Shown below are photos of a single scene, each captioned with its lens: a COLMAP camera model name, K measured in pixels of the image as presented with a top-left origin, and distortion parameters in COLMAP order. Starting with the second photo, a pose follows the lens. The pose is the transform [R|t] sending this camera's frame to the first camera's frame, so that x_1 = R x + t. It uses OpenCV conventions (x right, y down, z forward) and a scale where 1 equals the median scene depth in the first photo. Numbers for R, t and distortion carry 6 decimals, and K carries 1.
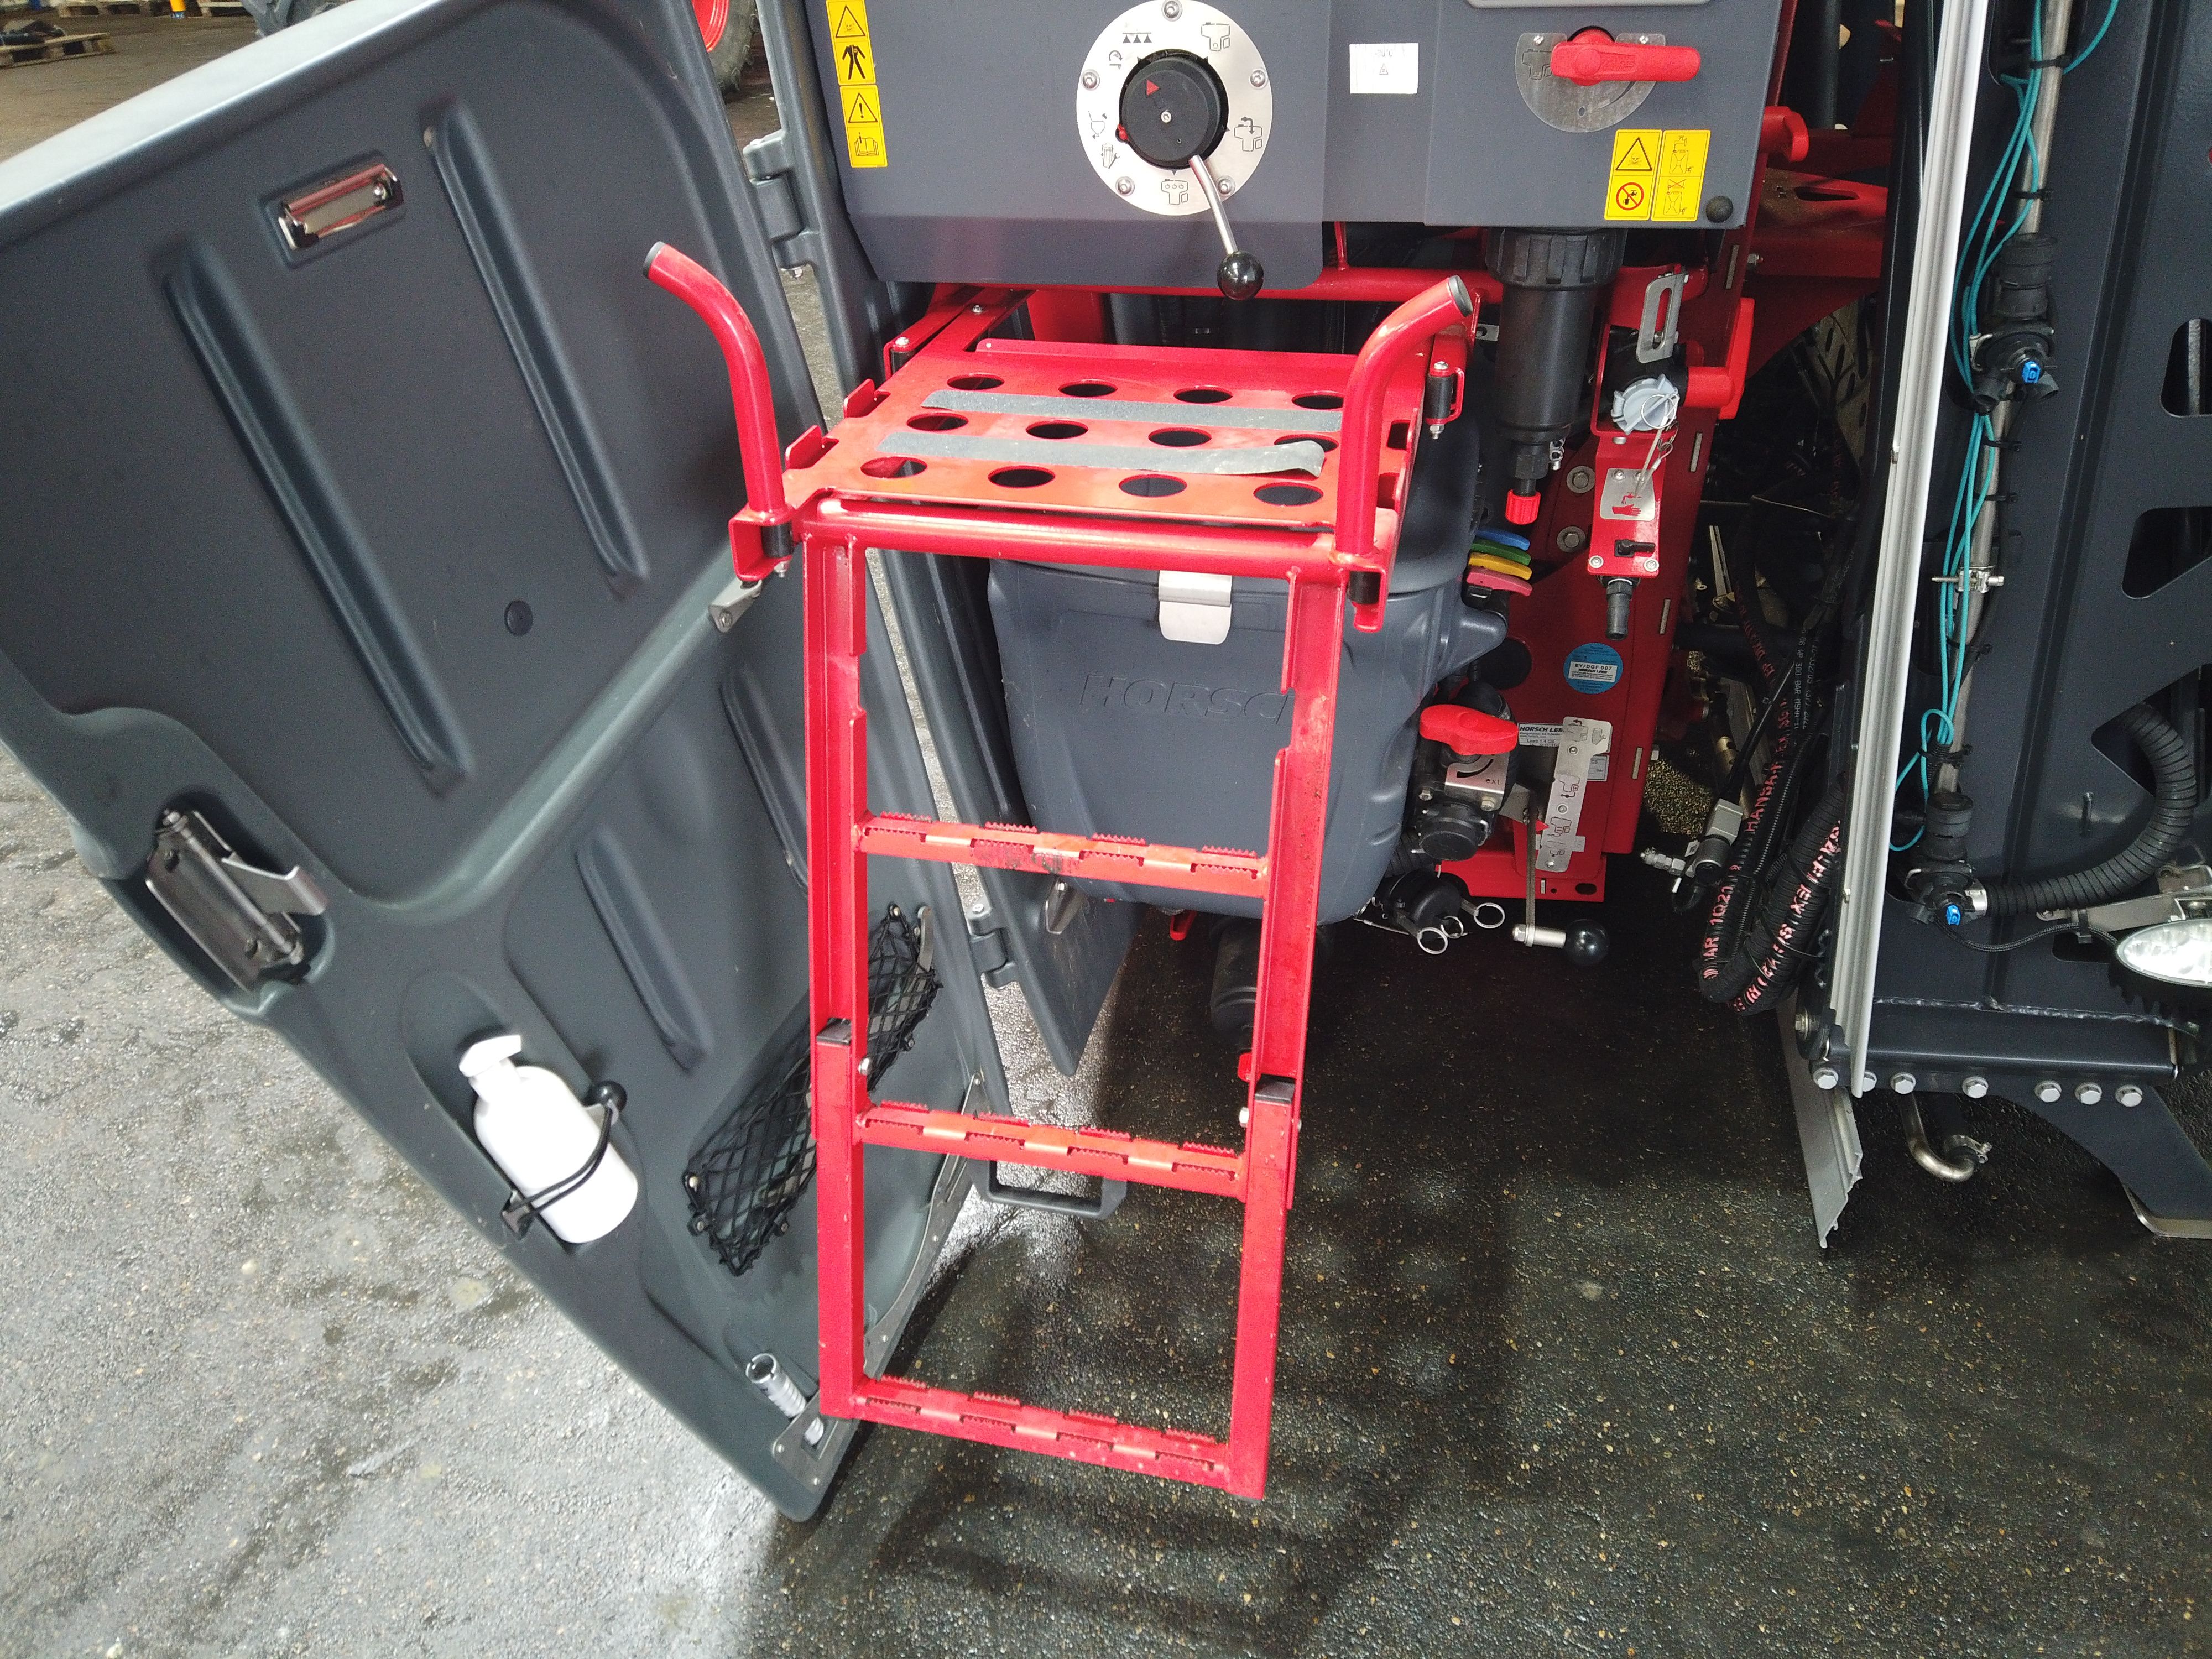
lens RADIAL K [[1645.9, 0, 1106.0], [0, 1645.9, 829.5], [0, 0, 1]] dist [0.081032, -0.081016]
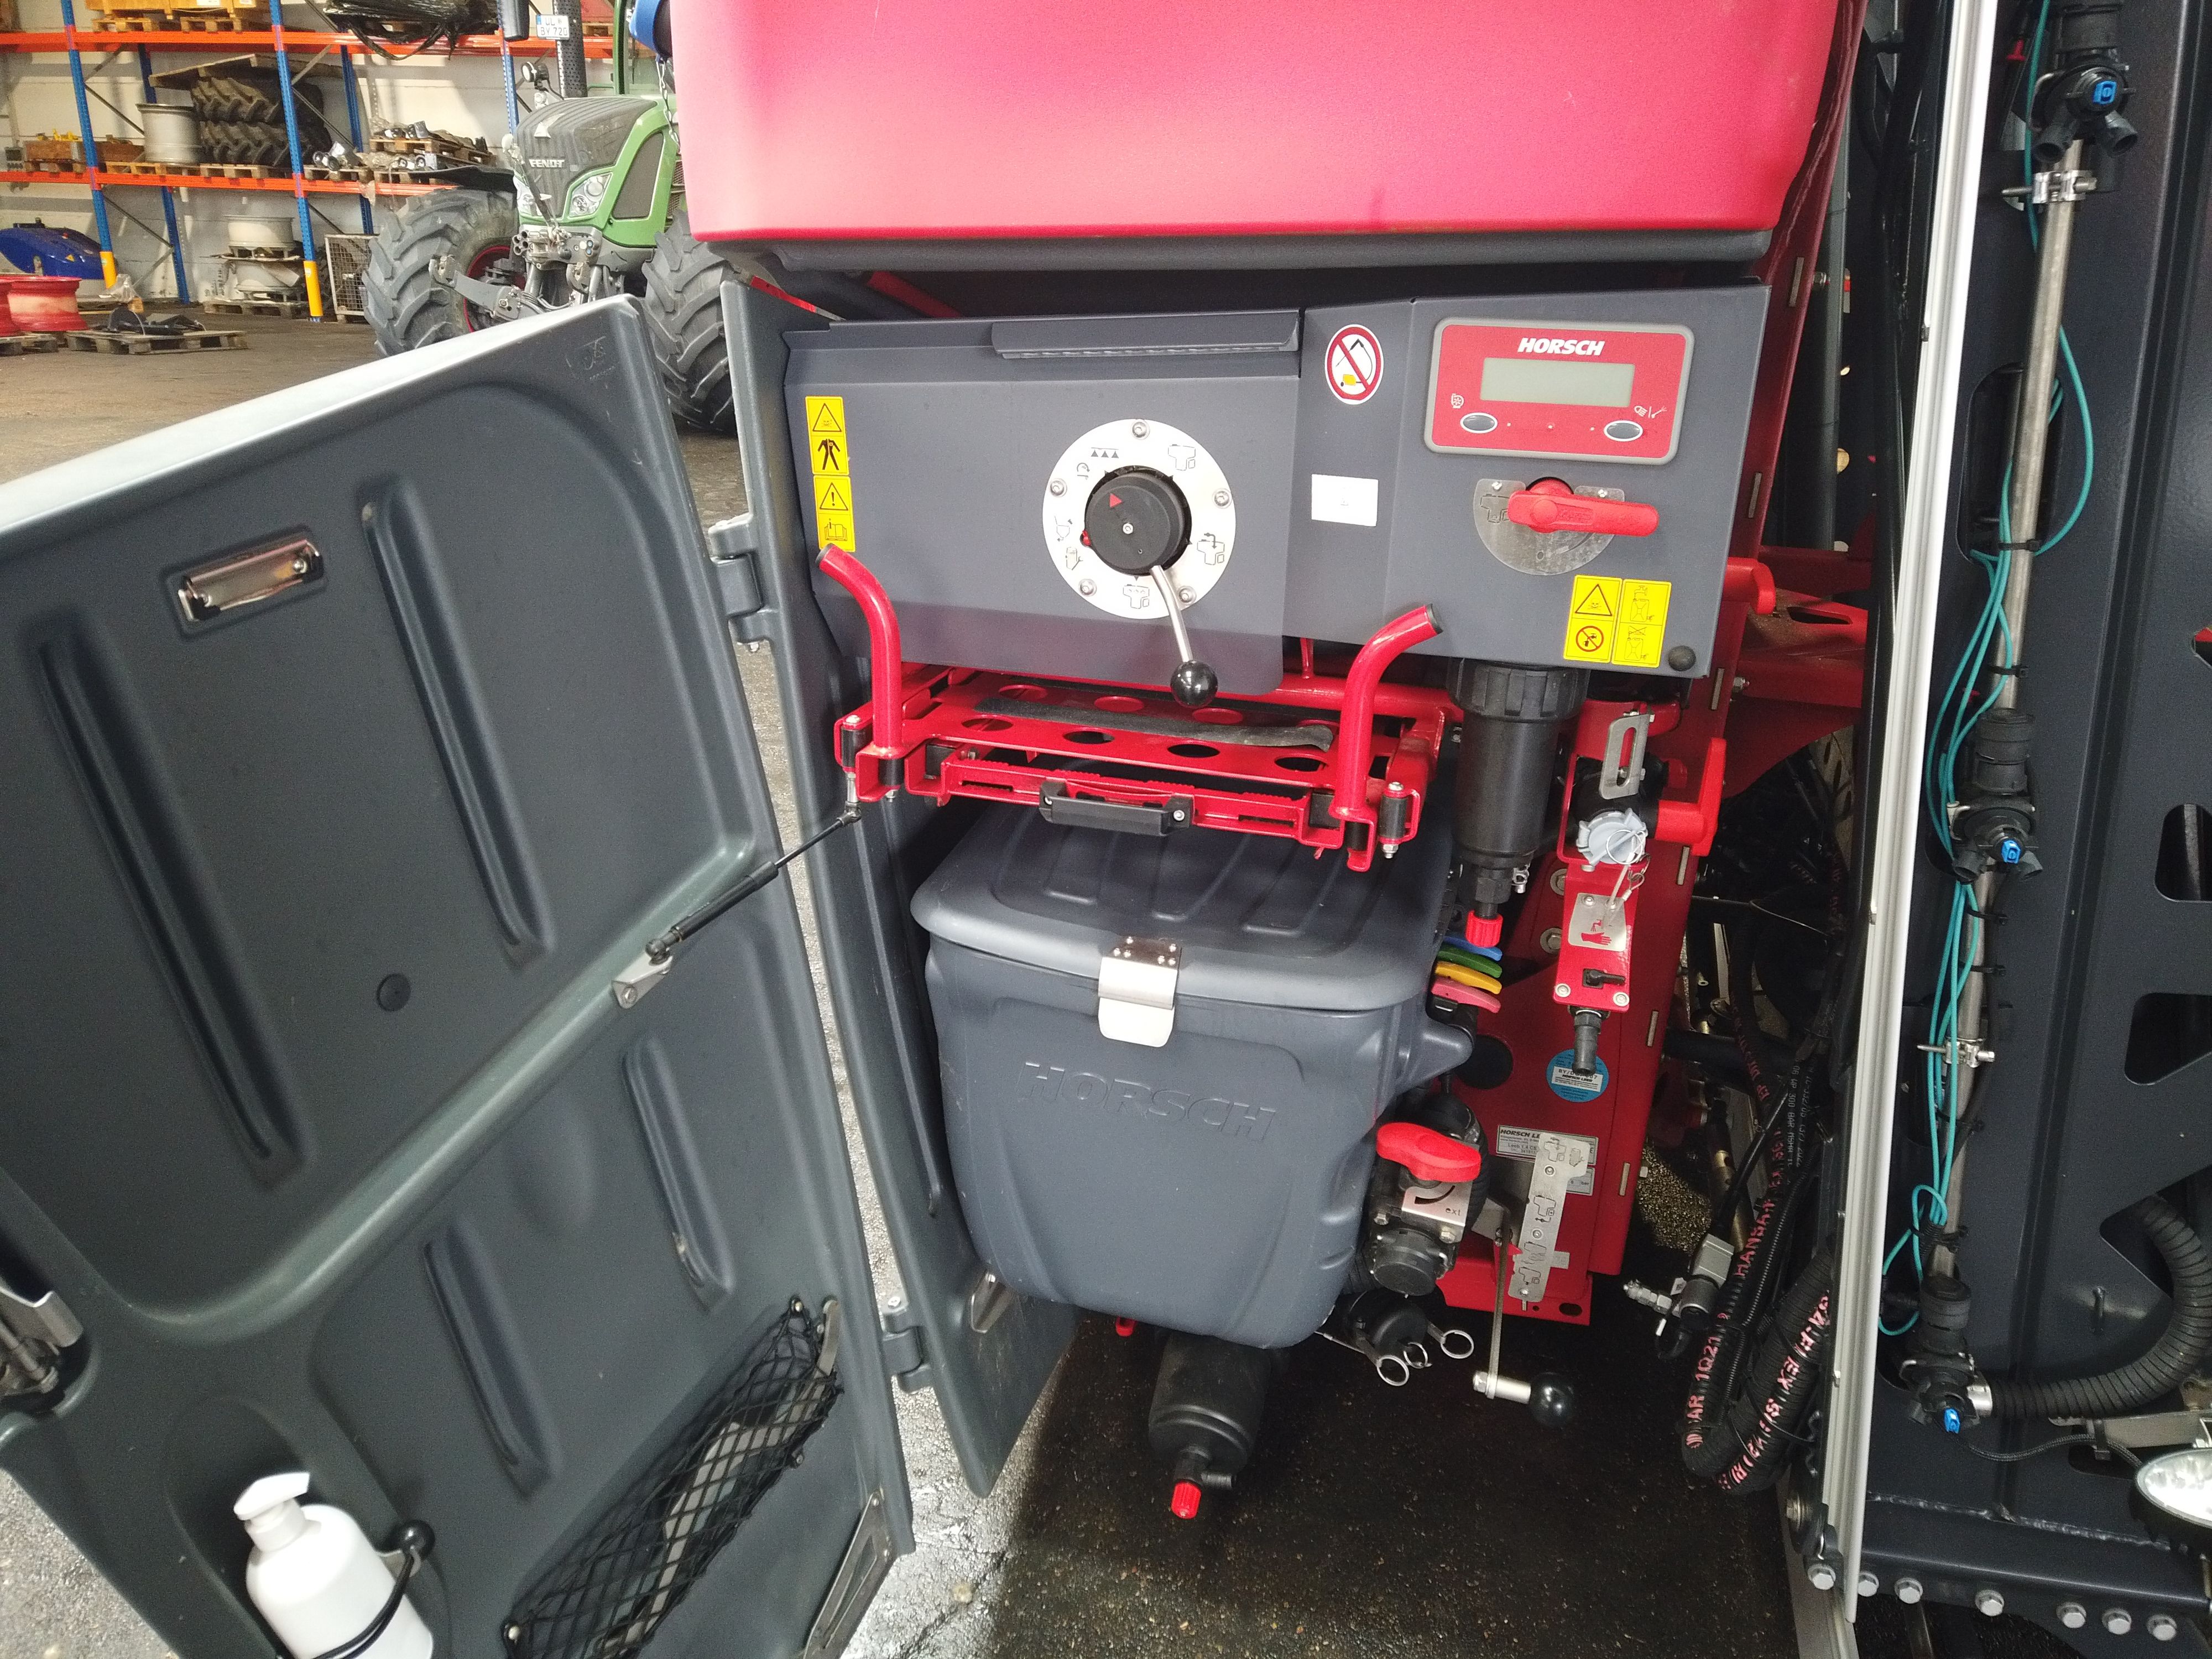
lens RADIAL K [[1639.4, 0, 1103.0], [0, 1639.4, 833.1], [0, 0, 1]] dist [0.076393, -0.074018]
pose [[0.997297, 0.068305, -0.027085, 0.056327], [-0.072033, 0.981599, -0.176846, -0.067593], [0.014507, 0.178319, 0.983866, 0.057703]]
